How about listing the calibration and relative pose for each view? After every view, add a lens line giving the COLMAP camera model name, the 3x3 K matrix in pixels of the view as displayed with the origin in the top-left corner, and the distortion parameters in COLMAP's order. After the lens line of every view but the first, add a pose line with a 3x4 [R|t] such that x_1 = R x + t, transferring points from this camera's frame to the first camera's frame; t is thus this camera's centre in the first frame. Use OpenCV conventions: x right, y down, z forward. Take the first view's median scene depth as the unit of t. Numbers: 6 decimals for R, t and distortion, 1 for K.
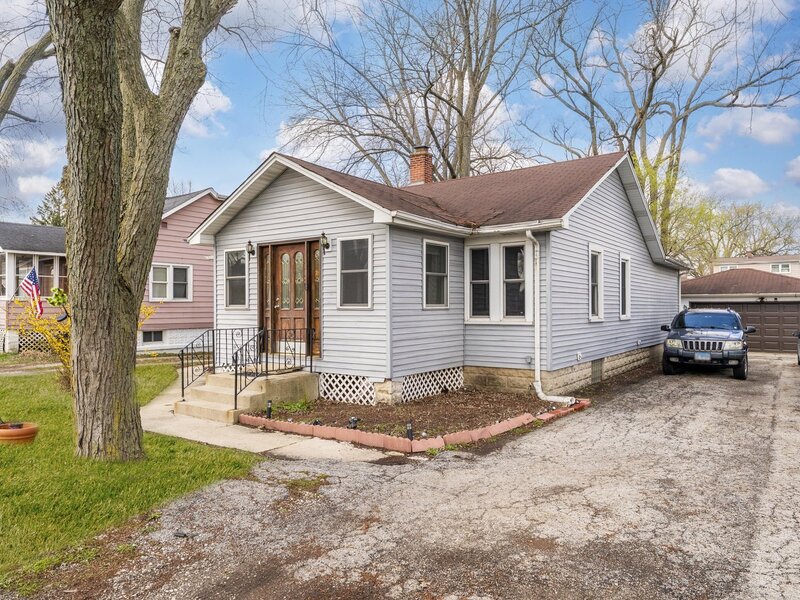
lens RADIAL K [[555.8, 0, 397.9], [0, 555.8, 298.8], [0, 0, 1]] dist [-0.020096, -0.001210]
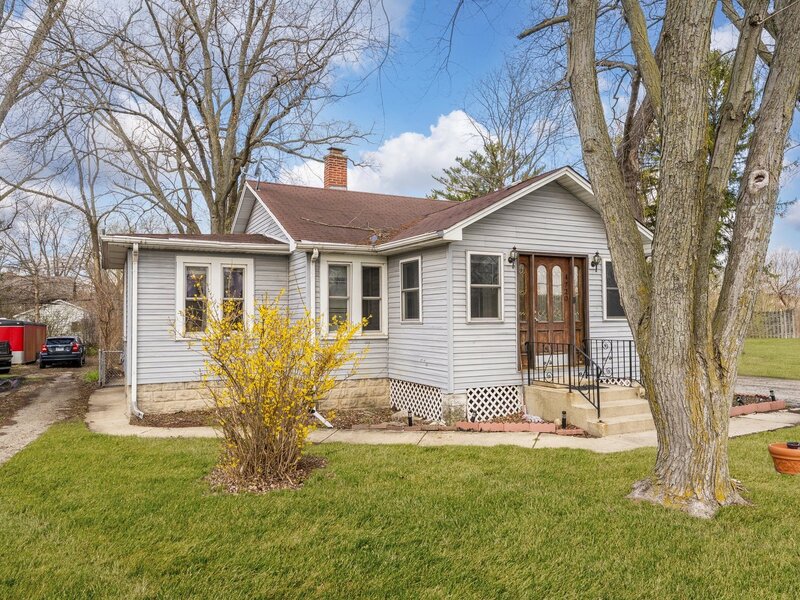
lens RADIAL K [[576.0, 0, 401.0], [0, 576.0, 302.4], [0, 0, 1]] dist [0.006162, 0.000453]
pose [[0.460172, 0.027831, 0.887394, -1.308508], [-0.003157, 0.999554, -0.029711, 0.016155], [-0.887824, 0.010870, 0.460054, 0.807217]]
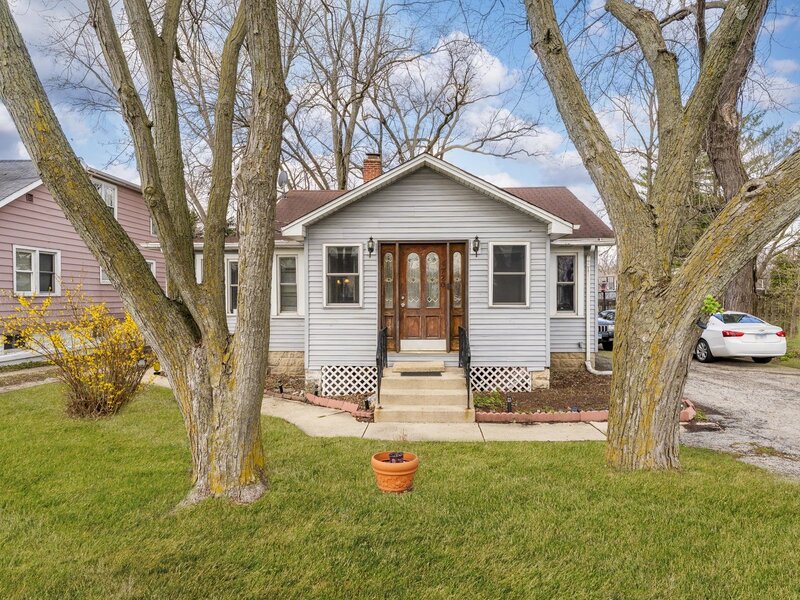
lens RADIAL K [[494.1, 0, 401.0], [0, 494.1, 301.0], [0, 0, 1]] dist [-0.003501, -0.000930]
pose [[0.834998, -0.003381, 0.550242, -0.769607], [-0.007636, 0.999814, 0.017731, -0.009944], [-0.550199, -0.019007, 0.834817, 0.277108]]
